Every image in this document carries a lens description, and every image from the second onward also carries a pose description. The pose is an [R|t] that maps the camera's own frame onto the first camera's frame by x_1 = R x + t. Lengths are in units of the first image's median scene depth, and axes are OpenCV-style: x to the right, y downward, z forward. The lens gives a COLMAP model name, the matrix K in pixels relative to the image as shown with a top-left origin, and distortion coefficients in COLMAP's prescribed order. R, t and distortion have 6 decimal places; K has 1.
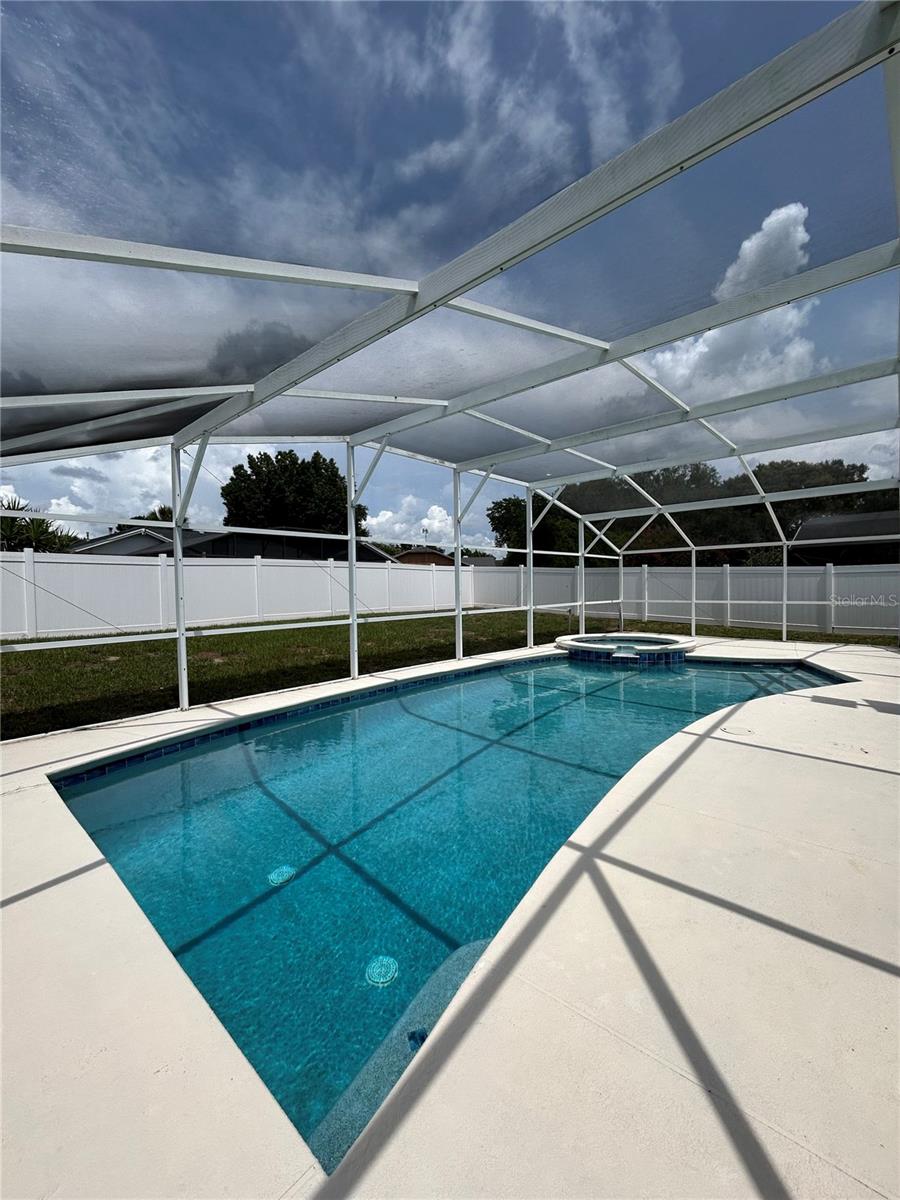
lens RADIAL K [[485.5, 0, 452.2], [0, 485.5, 598.0], [0, 0, 1]] dist [-0.011026, 0.000283]
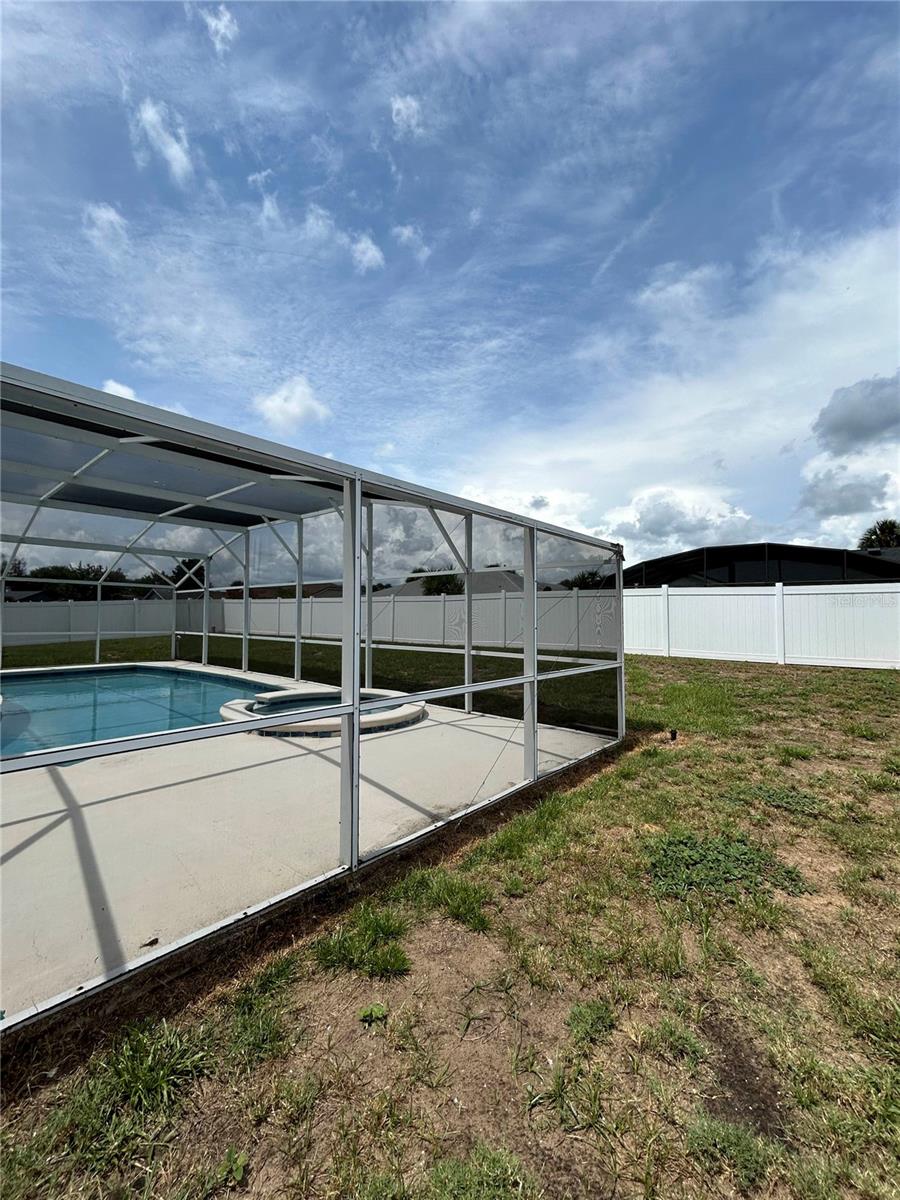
lens RADIAL K [[485.5, 0, 452.2], [0, 485.5, 598.0], [0, 0, 1]] dist [-0.011026, 0.000283]
pose [[0.022311, -0.026990, -0.999387, 0.957573], [-0.041682, 0.998741, -0.027903, -0.041920], [0.998882, 0.042279, 0.021158, 1.104754]]
